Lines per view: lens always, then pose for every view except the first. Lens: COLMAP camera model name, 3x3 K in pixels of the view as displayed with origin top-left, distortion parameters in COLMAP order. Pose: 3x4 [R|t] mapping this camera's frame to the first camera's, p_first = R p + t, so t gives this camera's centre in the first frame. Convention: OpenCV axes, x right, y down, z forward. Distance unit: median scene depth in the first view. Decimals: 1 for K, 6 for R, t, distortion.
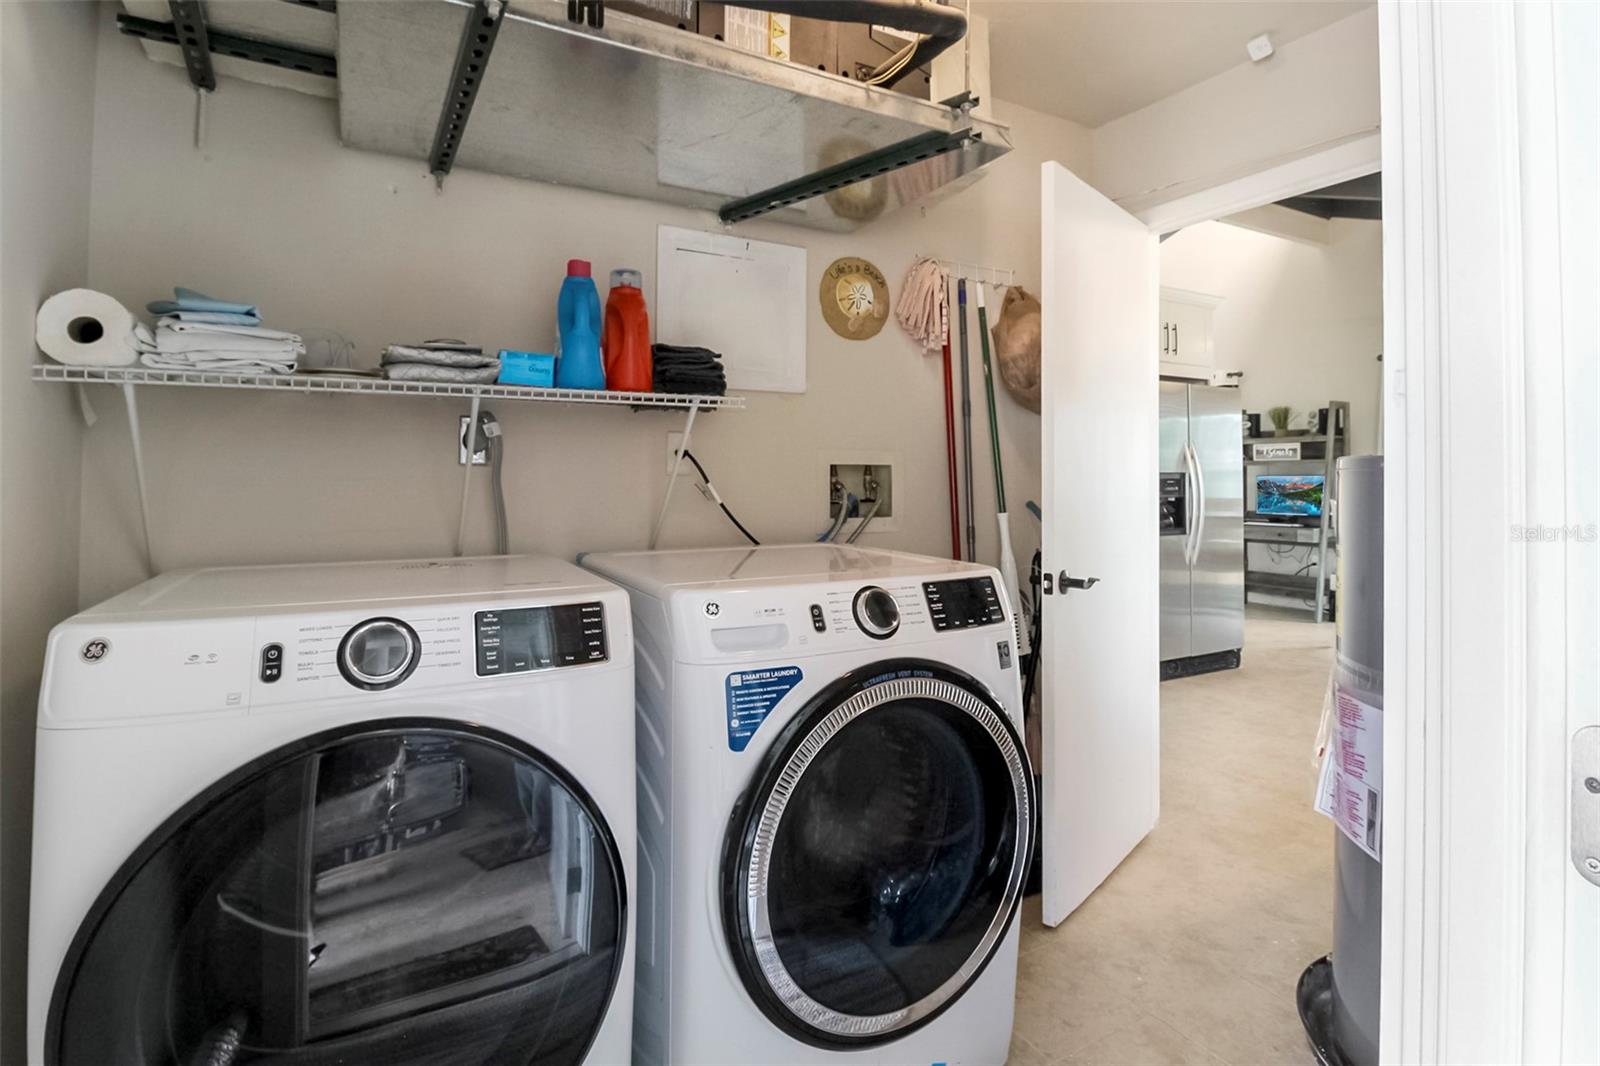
lens RADIAL K [[812.6, 0, 801.2], [0, 812.6, 469.3], [0, 0, 1]] dist [-0.001866, -0.000422]
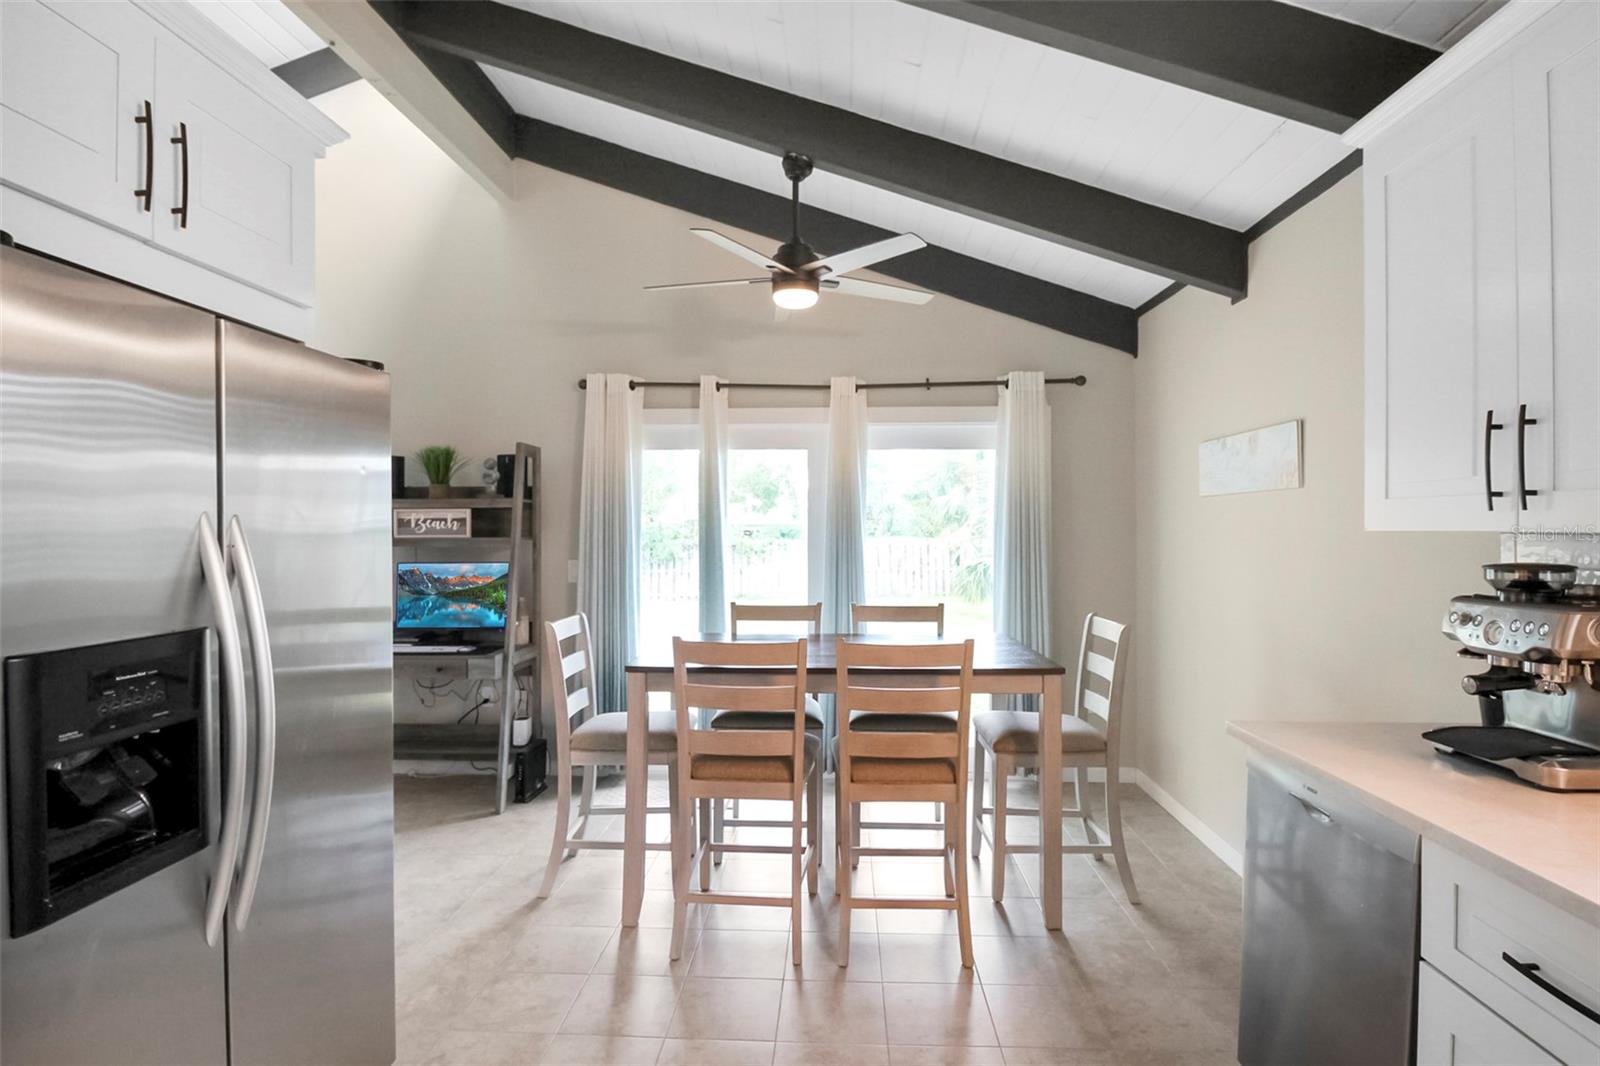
lens RADIAL K [[804.8, 0, 811.9], [0, 804.8, 533.3], [0, 0, 1]] dist [-0.002190, -0.001023]
pose [[0.528548, -0.004543, 0.848891, 0.243733], [-0.008592, 0.999906, 0.010701, -0.023244], [-0.848860, -0.012950, 0.528460, 0.473119]]
